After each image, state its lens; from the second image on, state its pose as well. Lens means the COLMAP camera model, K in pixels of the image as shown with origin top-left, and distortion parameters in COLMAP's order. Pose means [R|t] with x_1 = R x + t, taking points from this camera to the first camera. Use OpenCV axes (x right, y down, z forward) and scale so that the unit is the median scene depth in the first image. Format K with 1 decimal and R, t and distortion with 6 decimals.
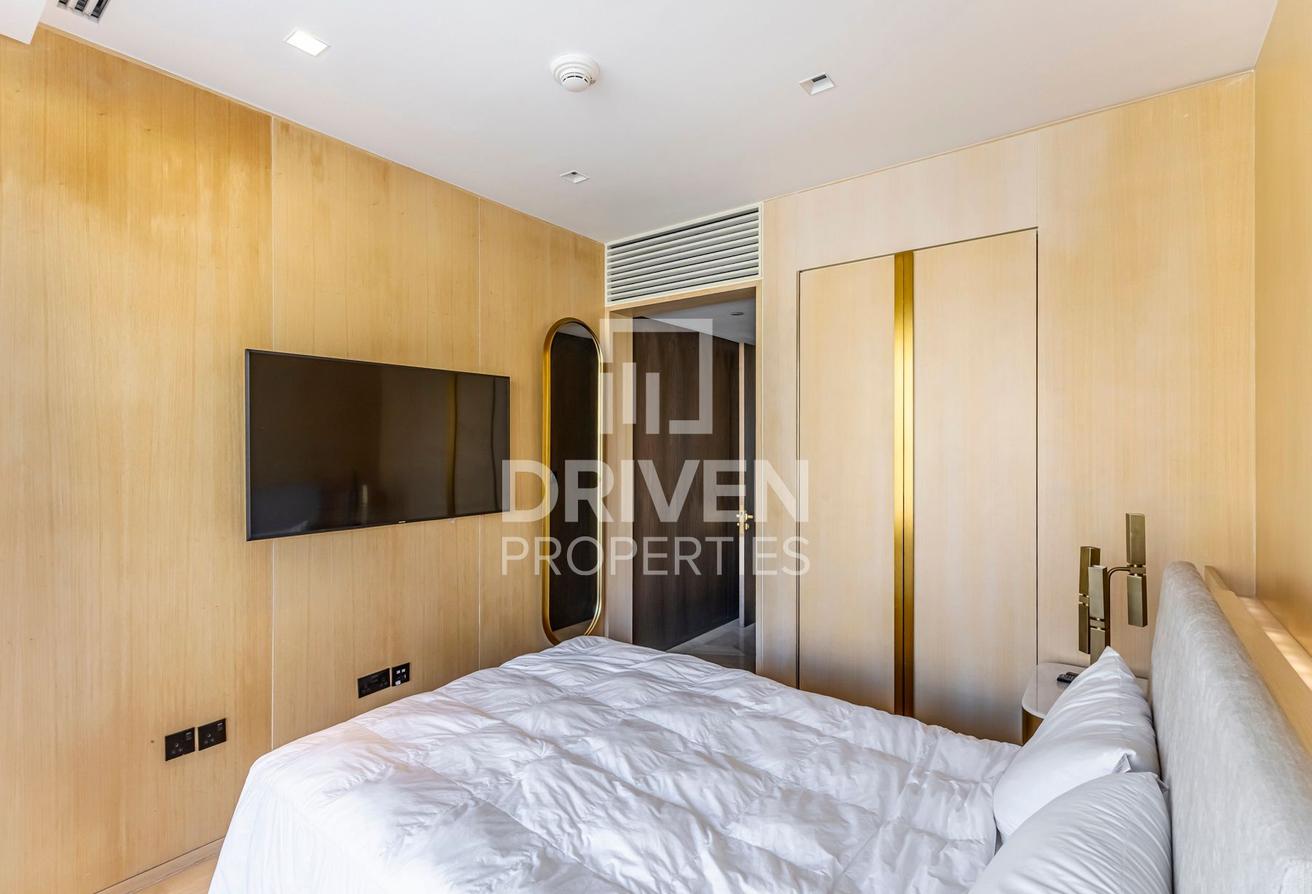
lens RADIAL K [[593.8, 0, 656.0], [0, 593.8, 447.0], [0, 0, 1]] dist [0.002368, 0.000085]
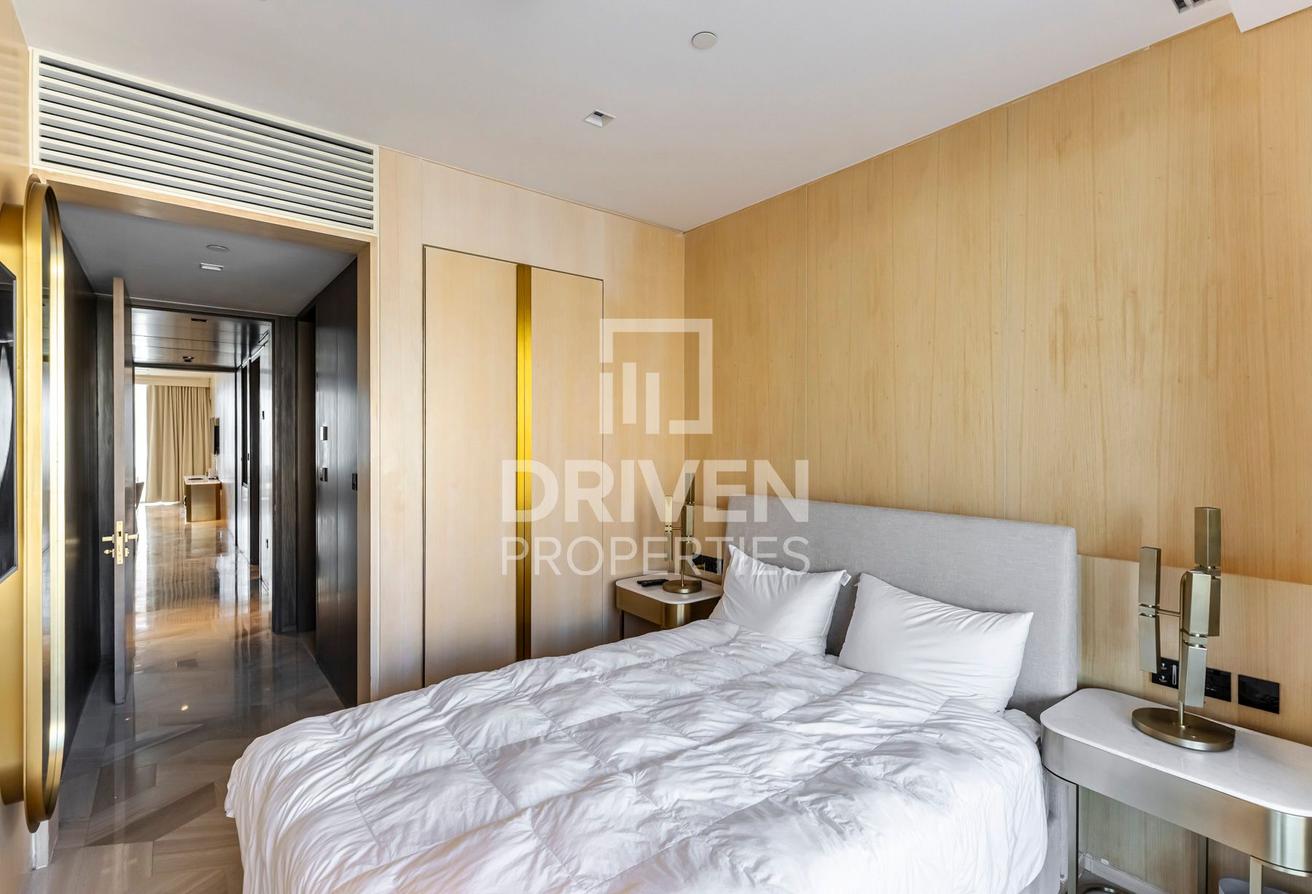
lens RADIAL K [[615.7, 0, 622.3], [0, 615.7, 443.5], [0, 0, 1]] dist [-0.001562, -0.000623]
pose [[0.266922, -0.008438, 0.963681, -0.950500], [-0.000513, 0.999960, 0.008898, 0.010245], [-0.963718, -0.002870, 0.266907, 0.693938]]
